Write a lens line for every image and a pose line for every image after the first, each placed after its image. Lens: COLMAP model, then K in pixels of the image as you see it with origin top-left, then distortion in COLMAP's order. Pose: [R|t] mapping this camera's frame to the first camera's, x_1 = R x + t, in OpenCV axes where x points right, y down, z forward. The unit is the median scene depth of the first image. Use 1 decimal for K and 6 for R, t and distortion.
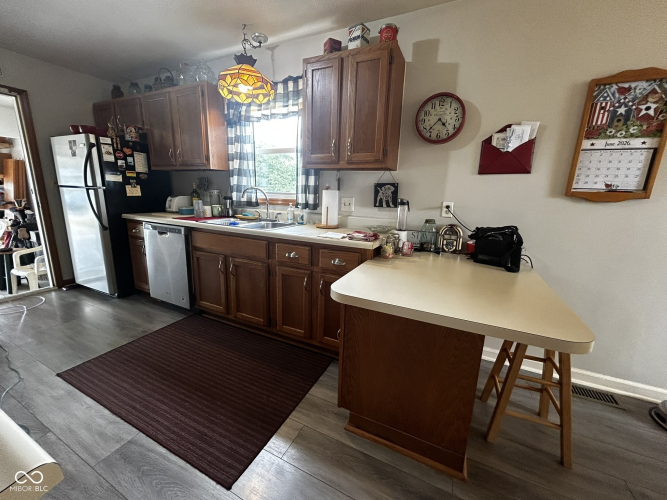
lens RADIAL K [[267.0, 0, 327.5], [0, 267.0, 252.4], [0, 0, 1]] dist [-0.001710, 0.000230]
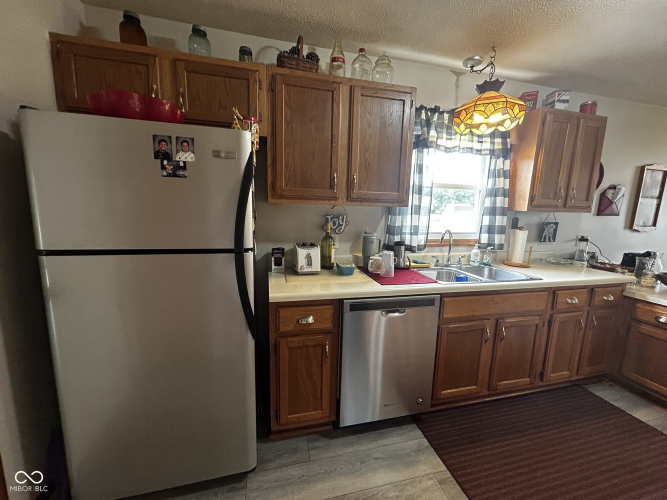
lens RADIAL K [[267.0, 0, 330.3], [0, 267.0, 253.1], [0, 0, 1]] dist [-0.001710, 0.000230]
pose [[0.764685, -0.118811, 0.633357, -1.154469], [0.142558, 0.989694, 0.013539, -0.246993], [-0.628438, 0.079937, 0.773741, 0.626061]]
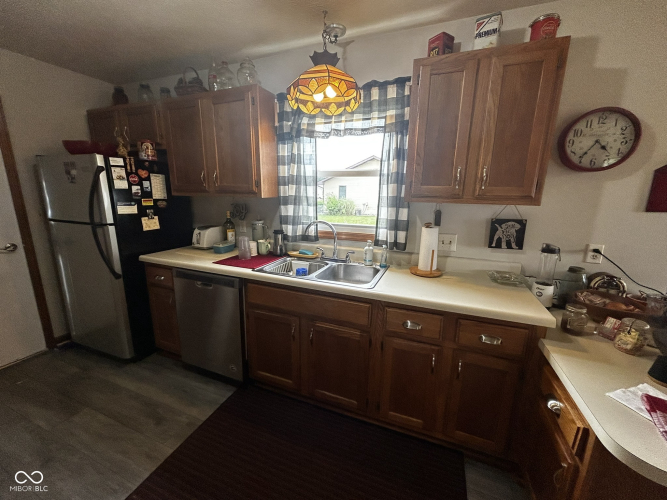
lens RADIAL K [[267.0, 0, 329.8], [0, 267.0, 253.1], [0, 0, 1]] dist [-0.001710, 0.000230]
pose [[0.996759, -0.033161, 0.073290, -0.325449], [0.032987, 0.999449, 0.003593, -0.159002], [-0.073369, -0.001164, 0.997304, 0.224131]]
